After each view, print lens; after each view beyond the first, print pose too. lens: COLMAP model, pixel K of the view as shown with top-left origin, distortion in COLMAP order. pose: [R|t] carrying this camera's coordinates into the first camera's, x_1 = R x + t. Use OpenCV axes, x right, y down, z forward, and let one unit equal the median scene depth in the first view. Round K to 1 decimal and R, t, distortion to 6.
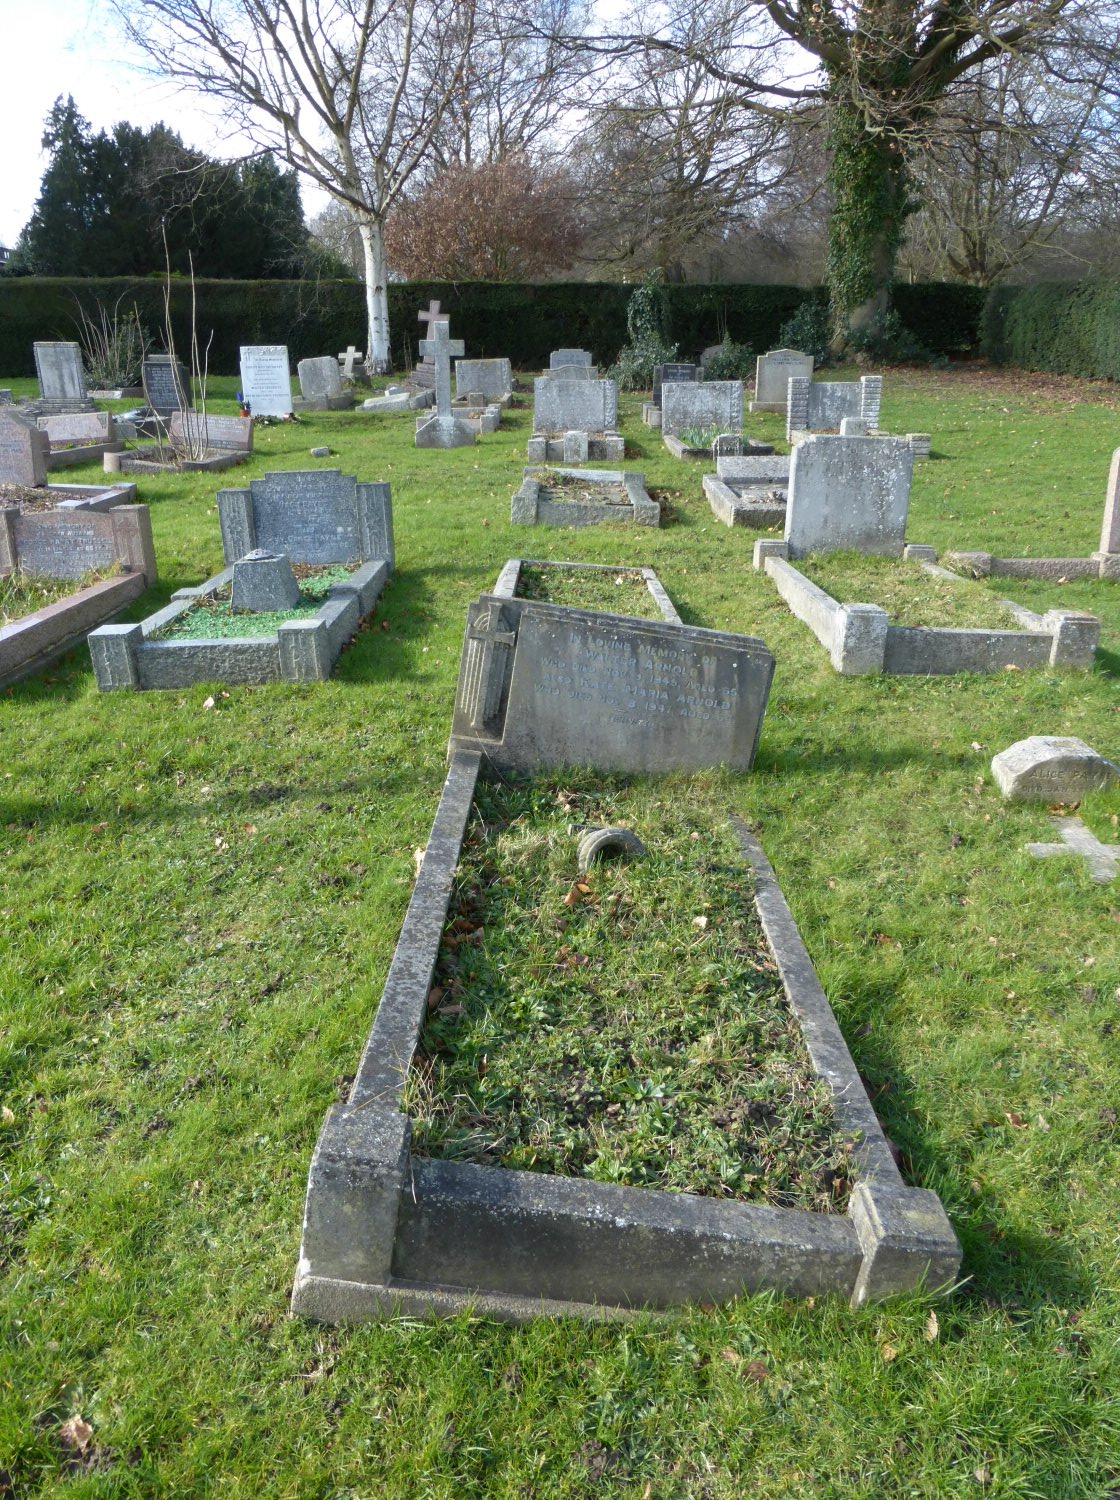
lens RADIAL K [[1103.9, 0, 560.0], [0, 1103.9, 750.0], [0, 0, 1]] dist [-0.040095, 0.037239]
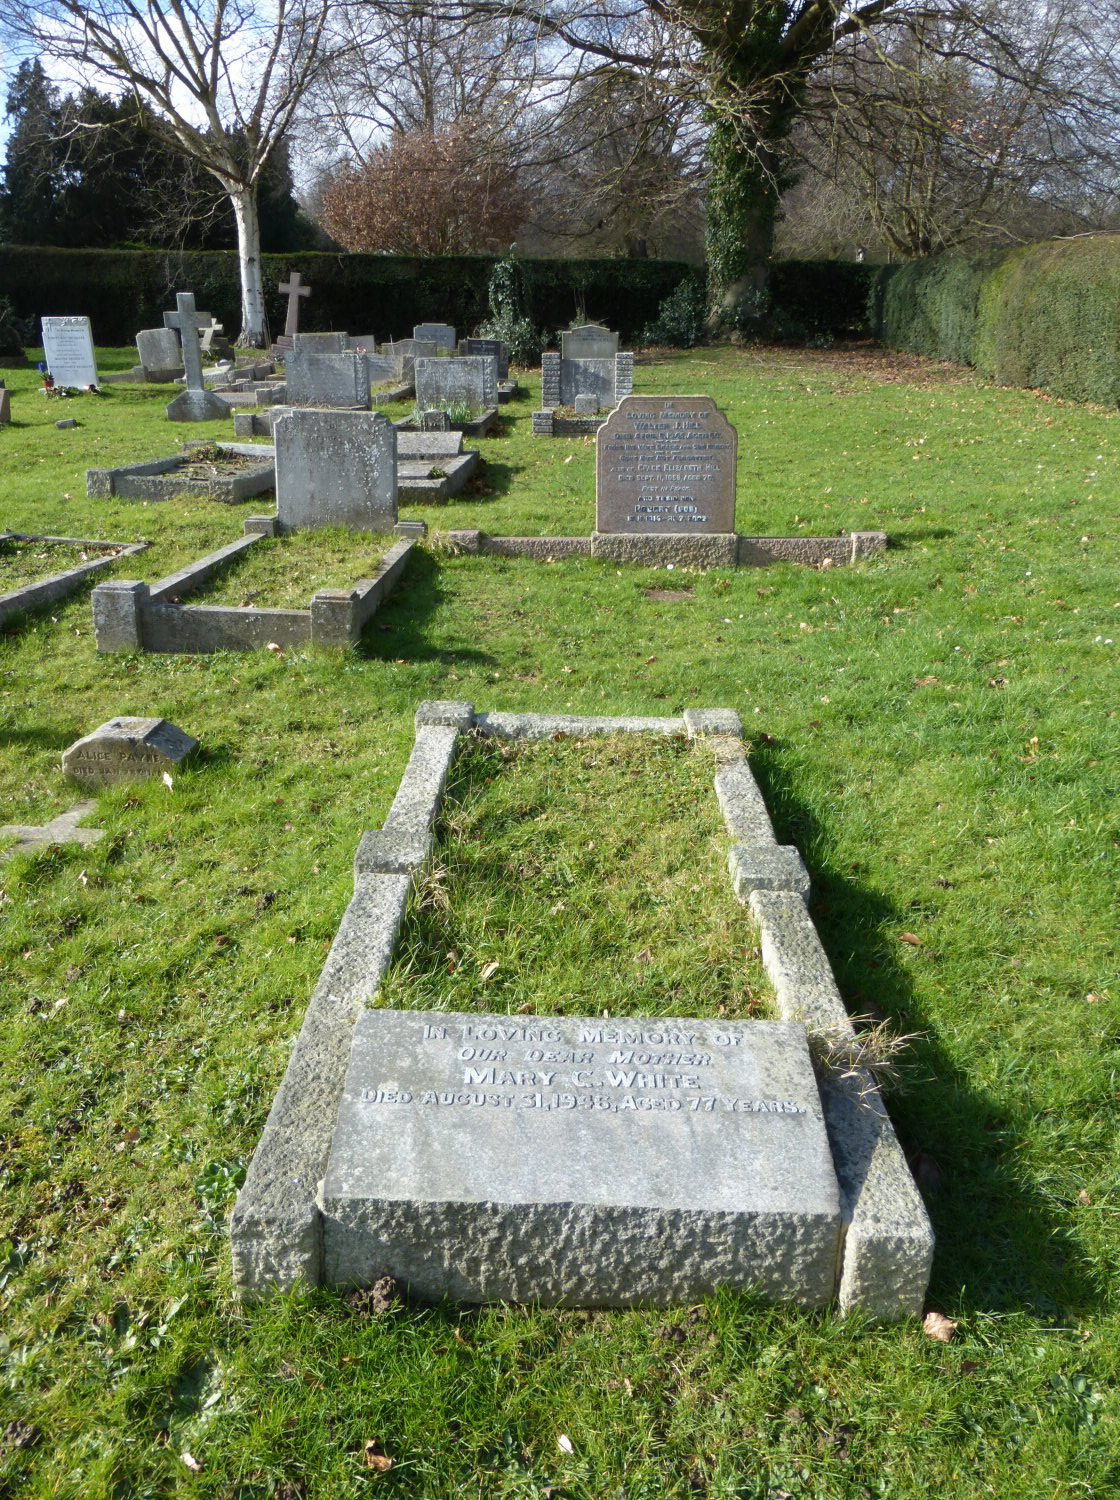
lens RADIAL K [[1103.9, 0, 560.0], [0, 1103.9, 750.0], [0, 0, 1]] dist [-0.040095, 0.037239]
pose [[0.999844, 0.016117, -0.007247, 0.138057], [-0.015975, 0.999686, 0.019290, -0.001222], [0.007556, -0.019171, 0.999788, 0.003327]]
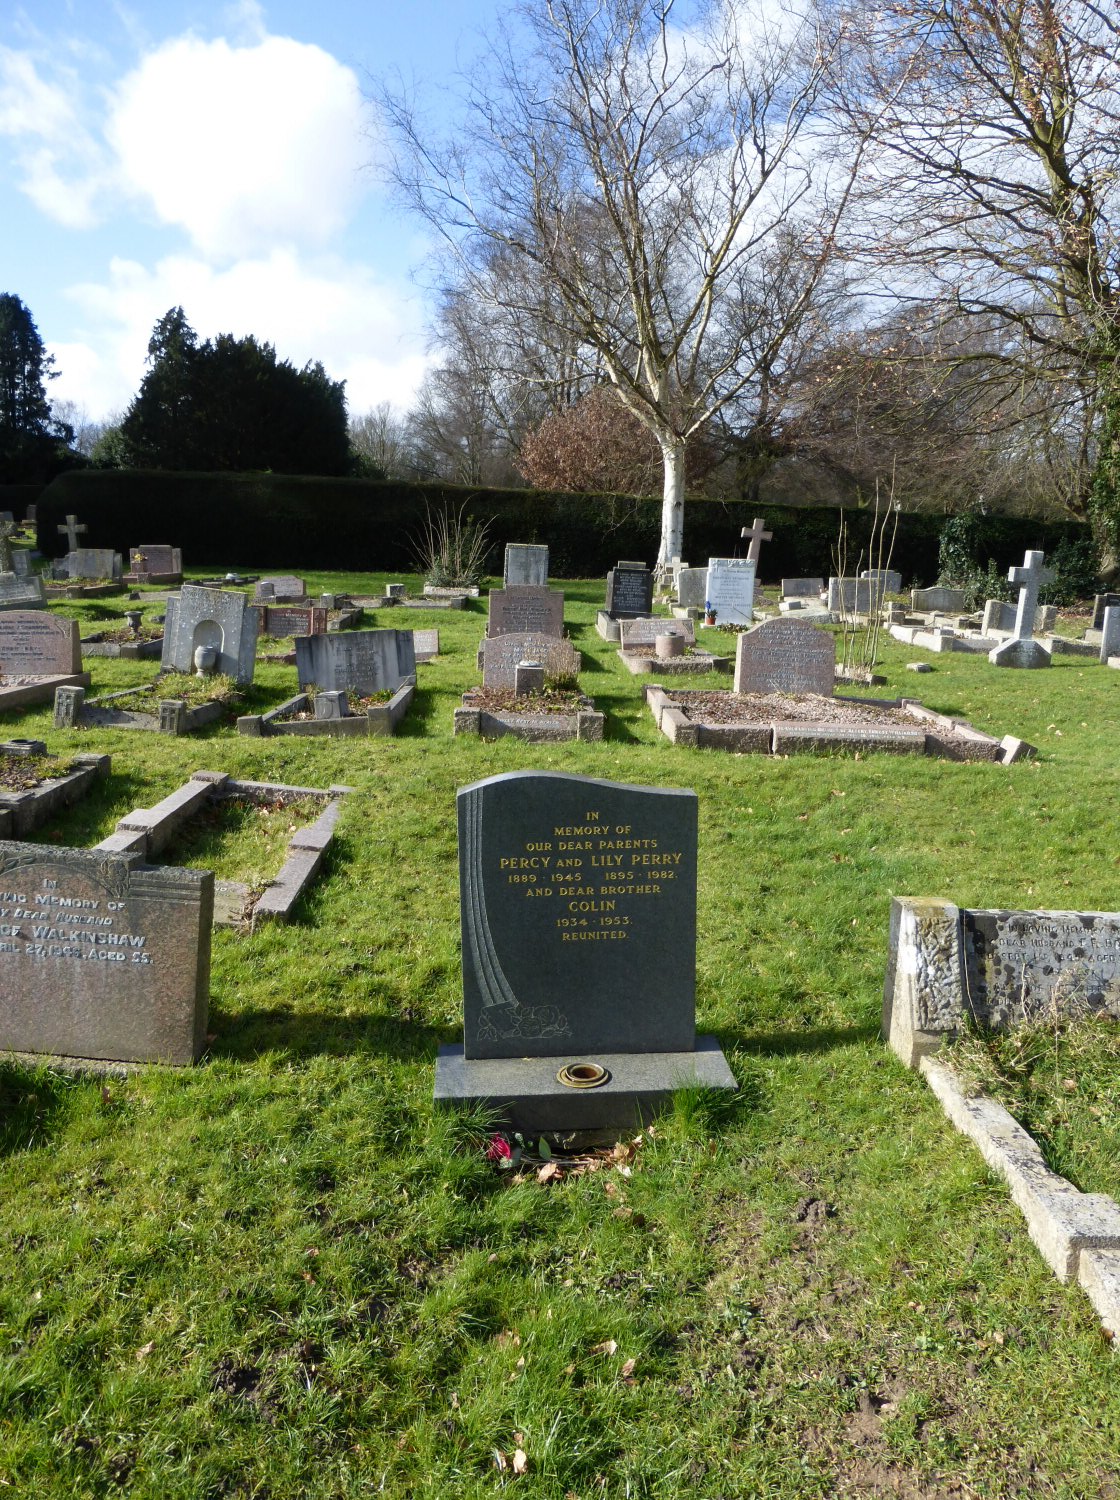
lens RADIAL K [[1103.9, 0, 560.0], [0, 1103.9, 750.0], [0, 0, 1]] dist [-0.040095, 0.037239]
pose [[0.998330, 0.037284, 0.044130, -0.338773], [-0.029065, 0.984303, -0.174075, -0.005471], [-0.049928, 0.172501, 0.983743, 0.017237]]
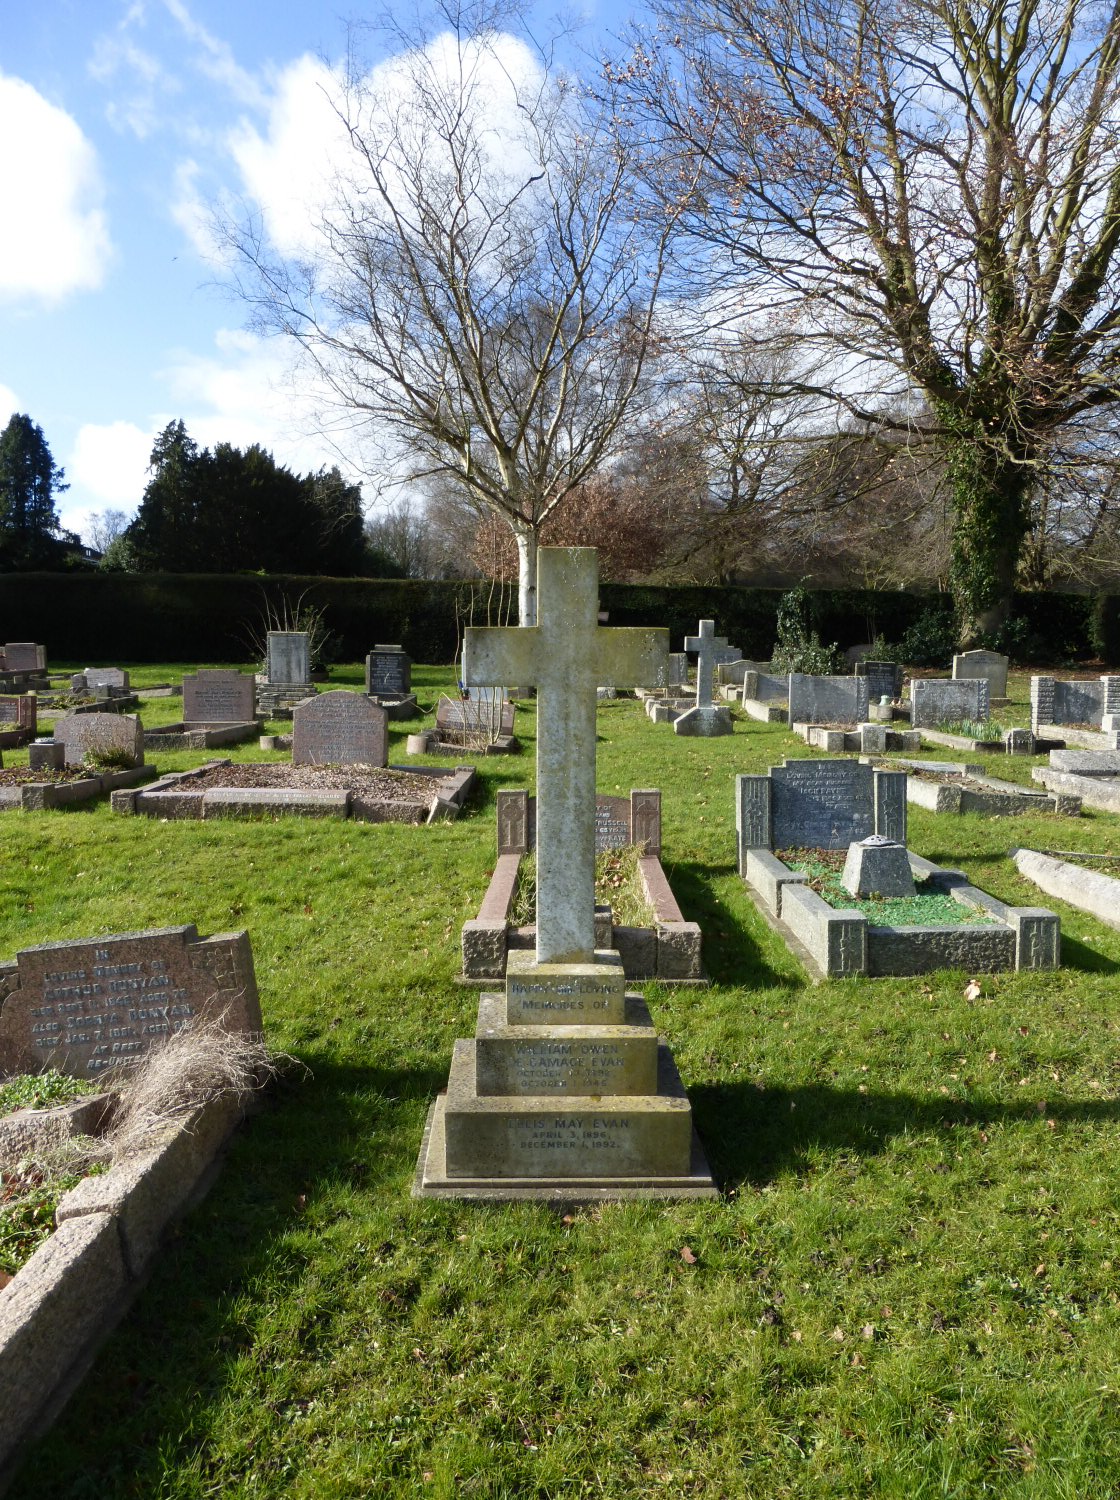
lens RADIAL K [[1103.9, 0, 560.0], [0, 1103.9, 750.0], [0, 0, 1]] dist [-0.040095, 0.037239]
pose [[0.999823, 0.015931, -0.010052, -0.134634], [-0.017944, 0.967865, -0.250830, 0.000093], [0.005733, 0.250966, 0.967979, -0.000168]]
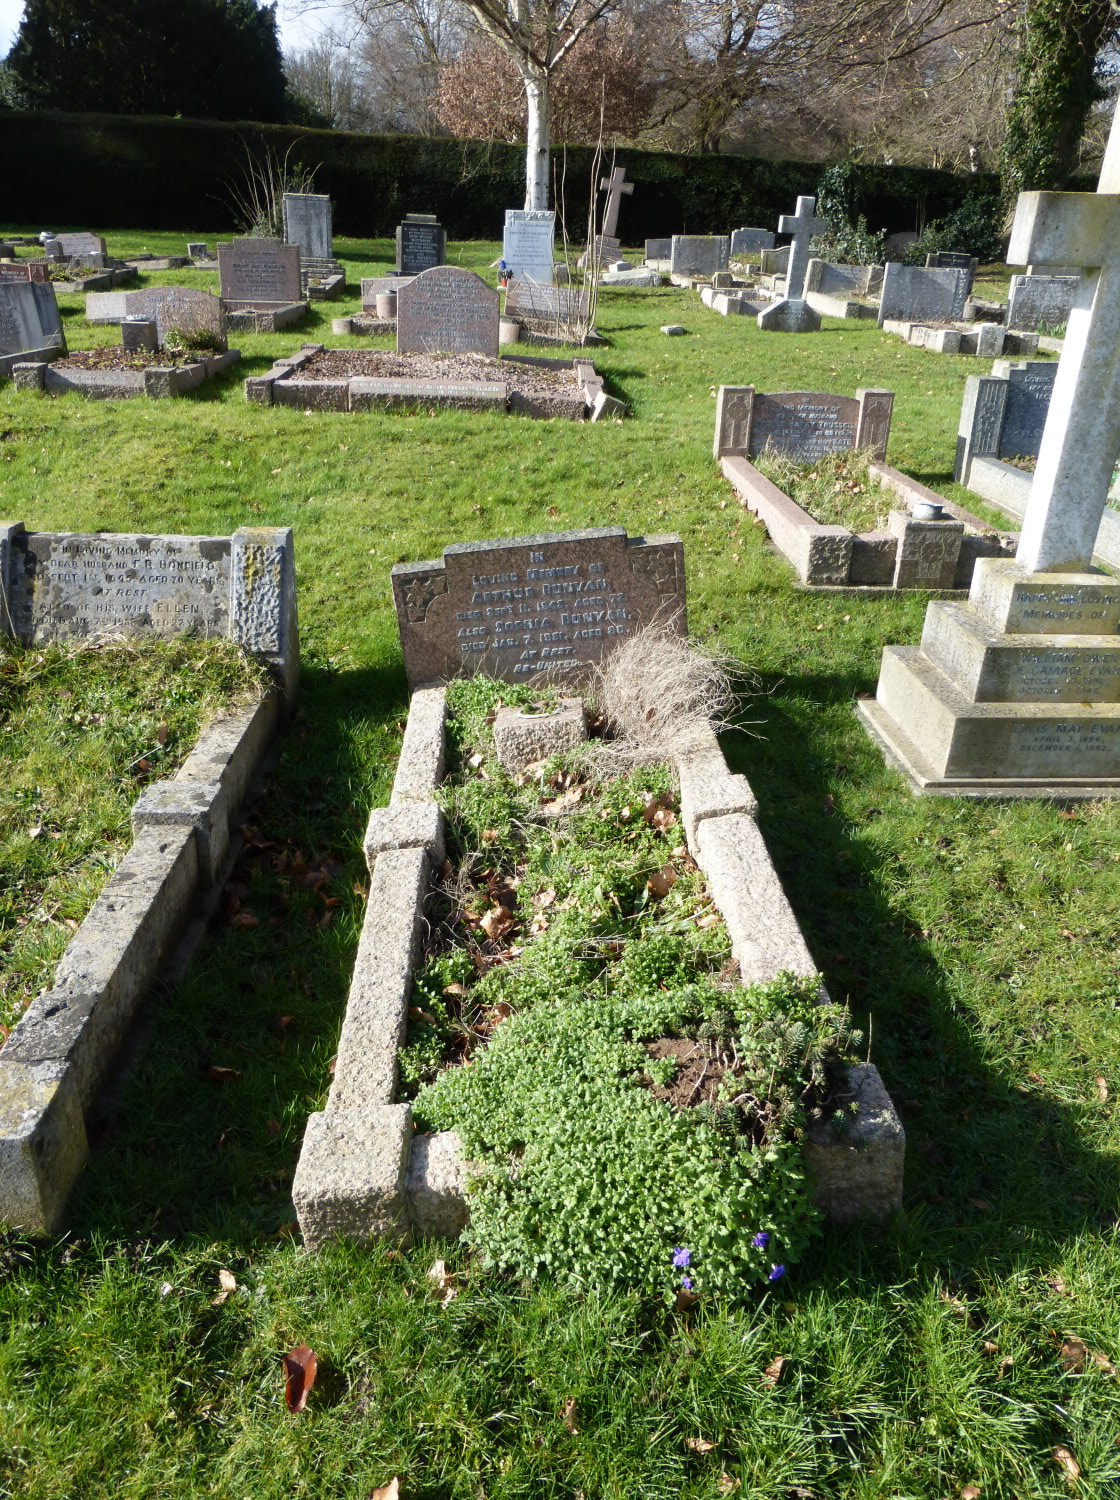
lens RADIAL K [[1104.4, 0, 564.3], [0, 1104.4, 746.7], [0, 0, 1]] dist [-0.041511, 0.039631]
pose [[0.997879, 0.020994, 0.061624, -0.208836], [-0.026824, 0.995081, 0.095365, 0.001469], [-0.059318, -0.096815, 0.993533, 0.008284]]
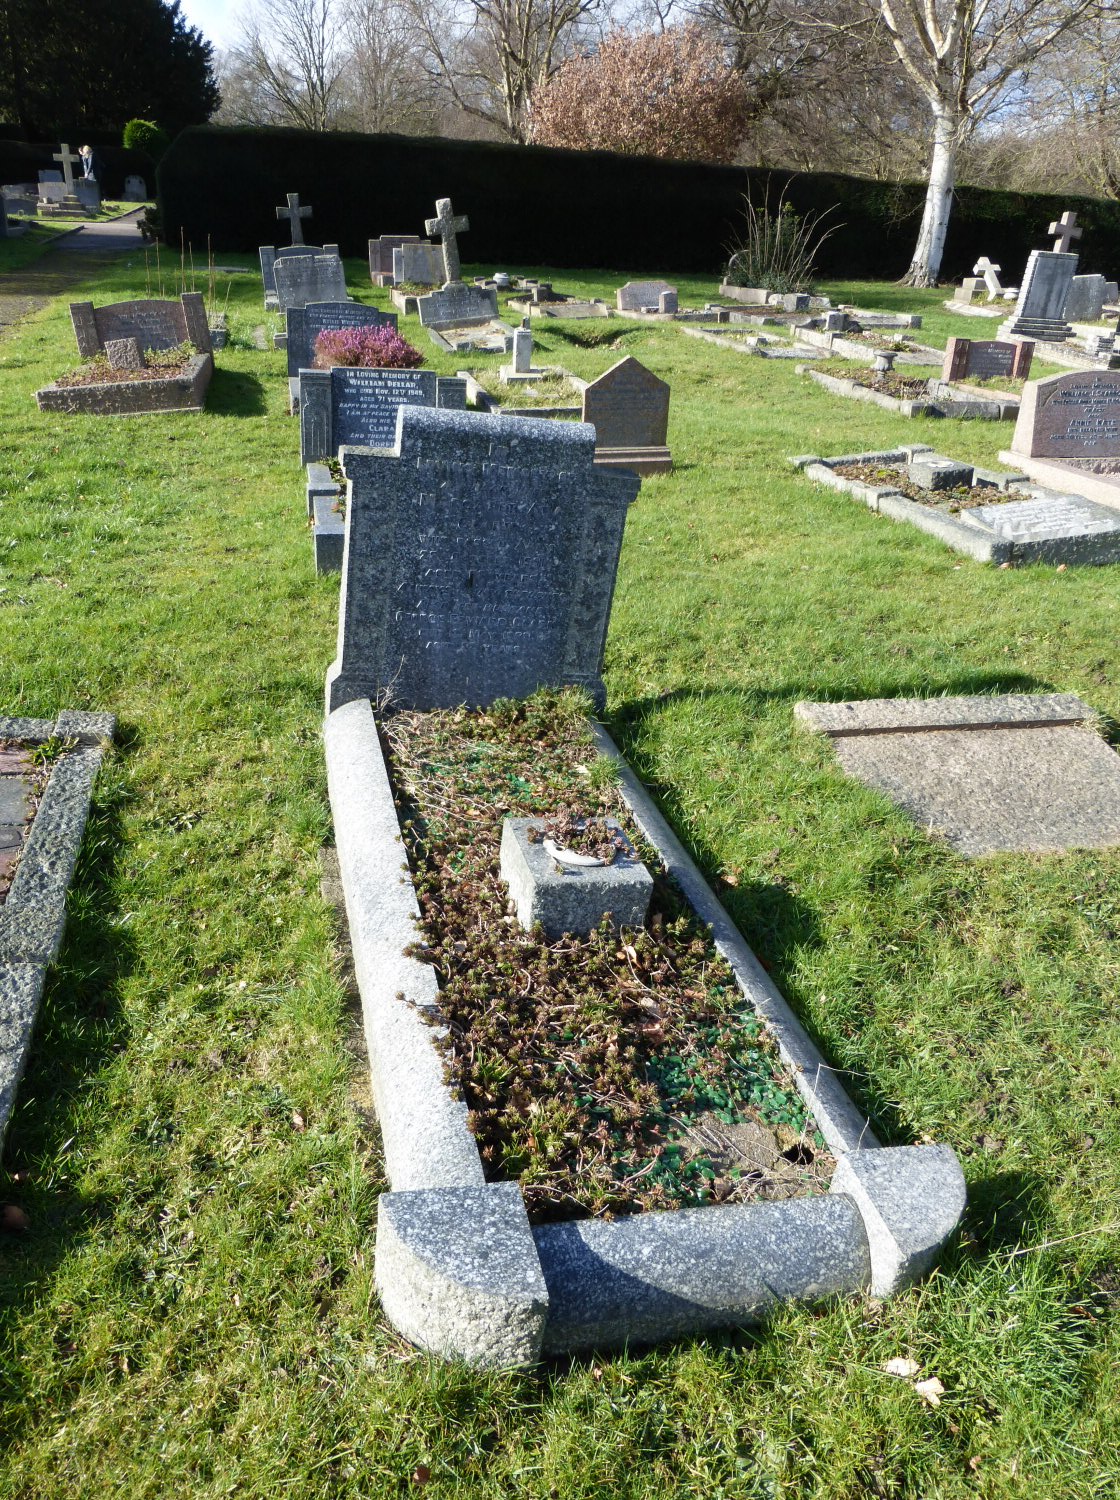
lens RADIAL K [[1102.9, 0, 553.6], [0, 1102.9, 745.1], [0, 0, 1]] dist [-0.038138, 0.034553]
pose [[0.974993, -0.042507, 0.218133, -0.765758], [0.023049, 0.995586, 0.090981, -0.049844], [-0.221038, -0.083678, 0.971669, 0.149073]]
